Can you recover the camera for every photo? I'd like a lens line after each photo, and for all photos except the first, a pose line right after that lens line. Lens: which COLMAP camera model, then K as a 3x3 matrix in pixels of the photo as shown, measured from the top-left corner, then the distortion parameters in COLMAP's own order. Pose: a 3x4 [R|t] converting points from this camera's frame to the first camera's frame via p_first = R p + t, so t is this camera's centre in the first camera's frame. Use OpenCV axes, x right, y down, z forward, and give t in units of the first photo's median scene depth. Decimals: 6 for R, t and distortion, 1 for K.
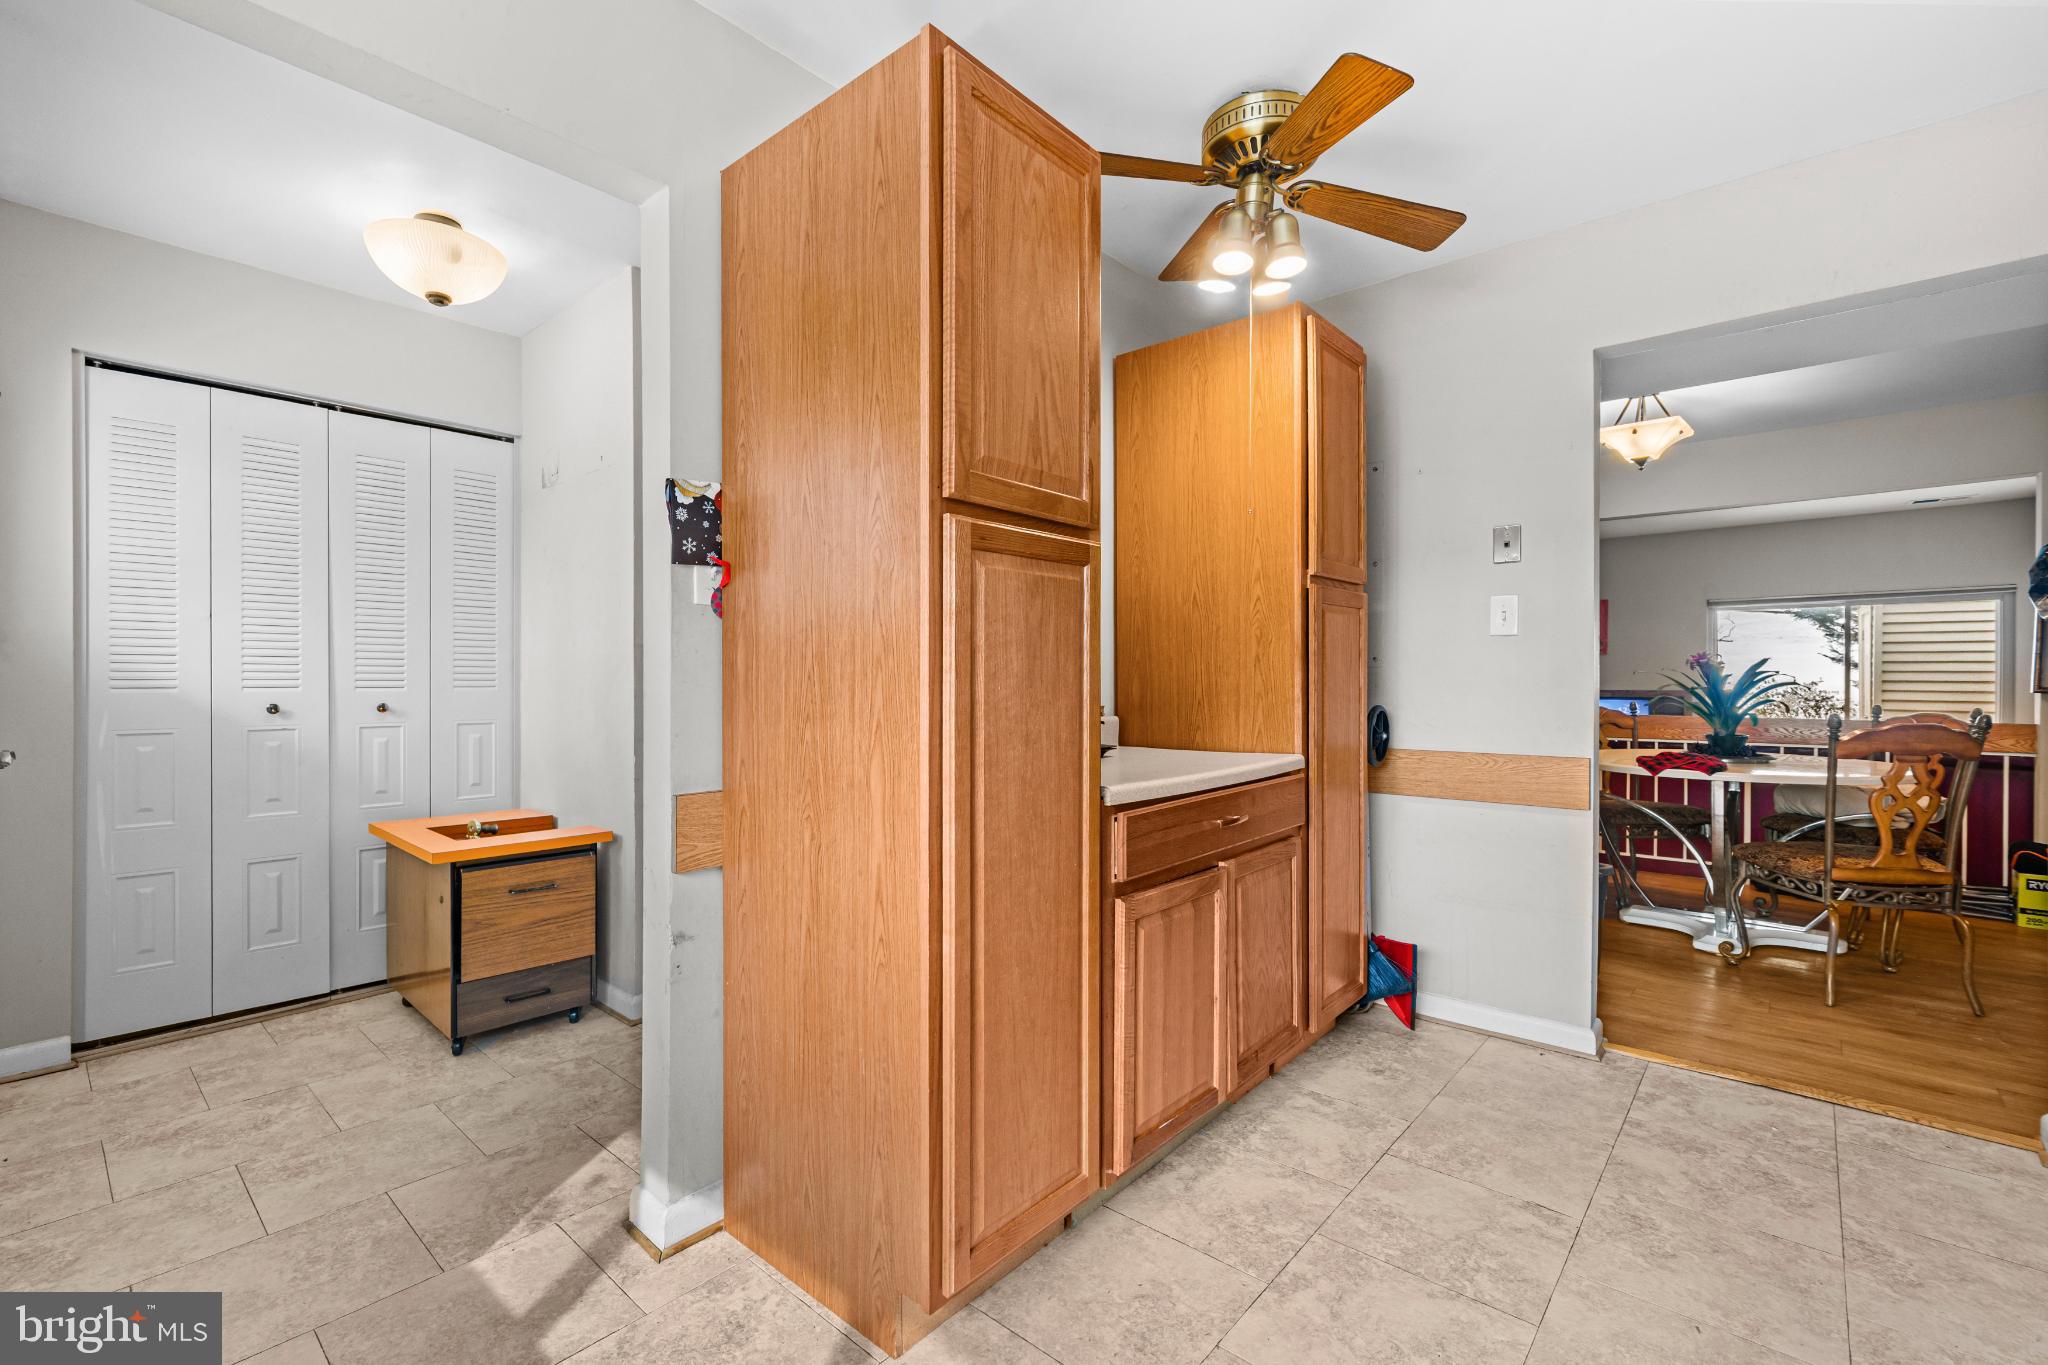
lens RADIAL K [[879.4, 0, 1017.4], [0, 879.4, 677.1], [0, 0, 1]] dist [0.003953, 0.000207]
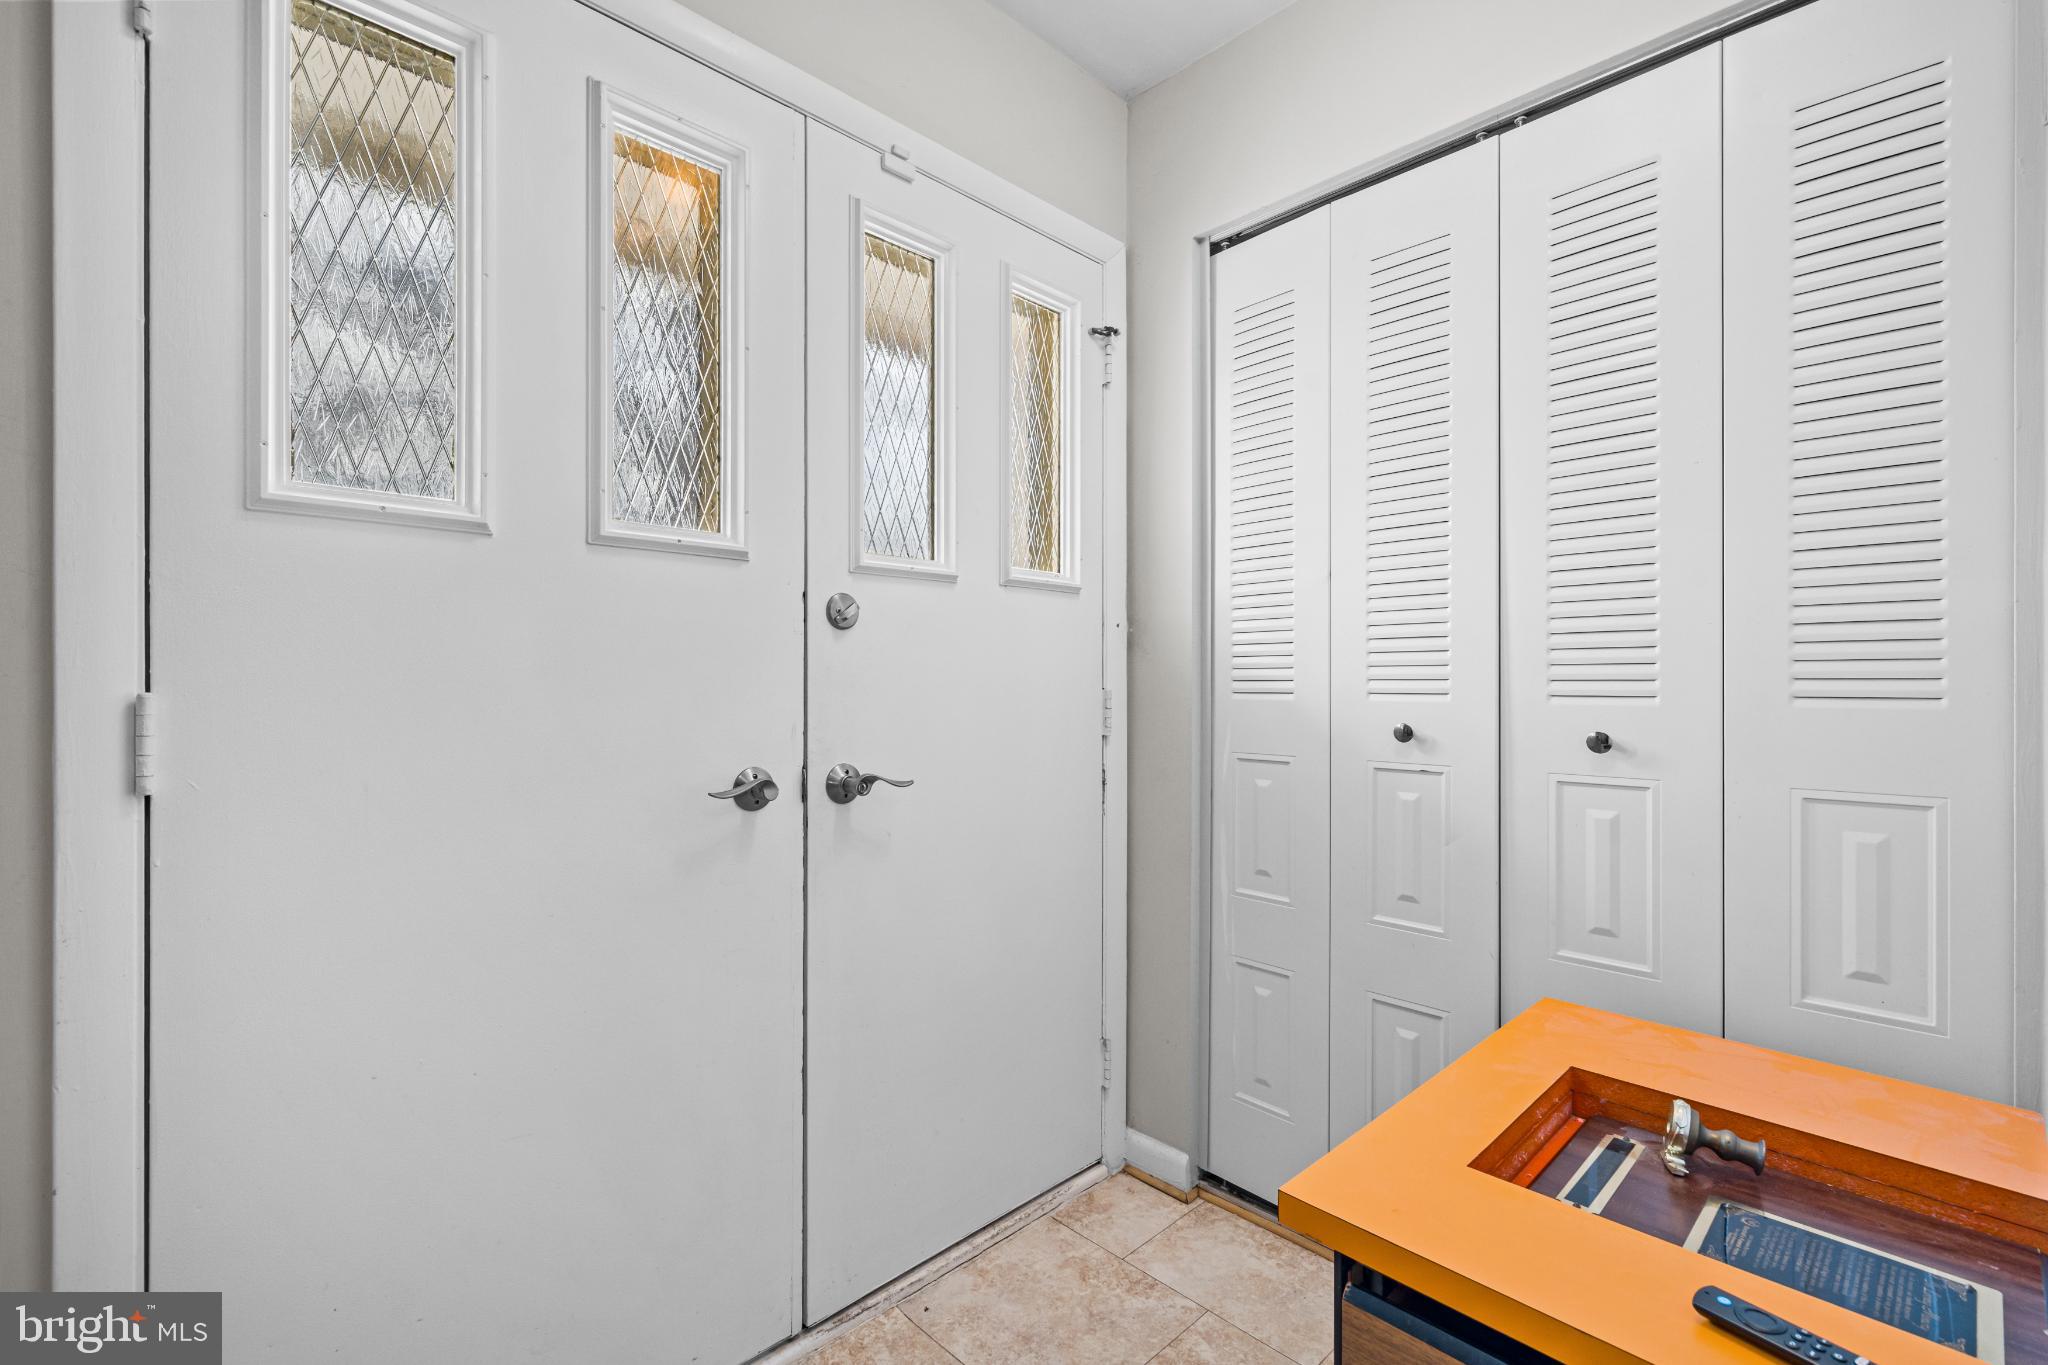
lens RADIAL K [[879.4, 0, 1017.9], [0, 879.4, 699.1], [0, 0, 1]] dist [0.003953, 0.000207]
pose [[-0.076642, -0.005046, -0.997046, -0.298084], [-0.013598, 0.999899, -0.004015, 0.022067], [0.996966, 0.013250, -0.076703, 0.858576]]
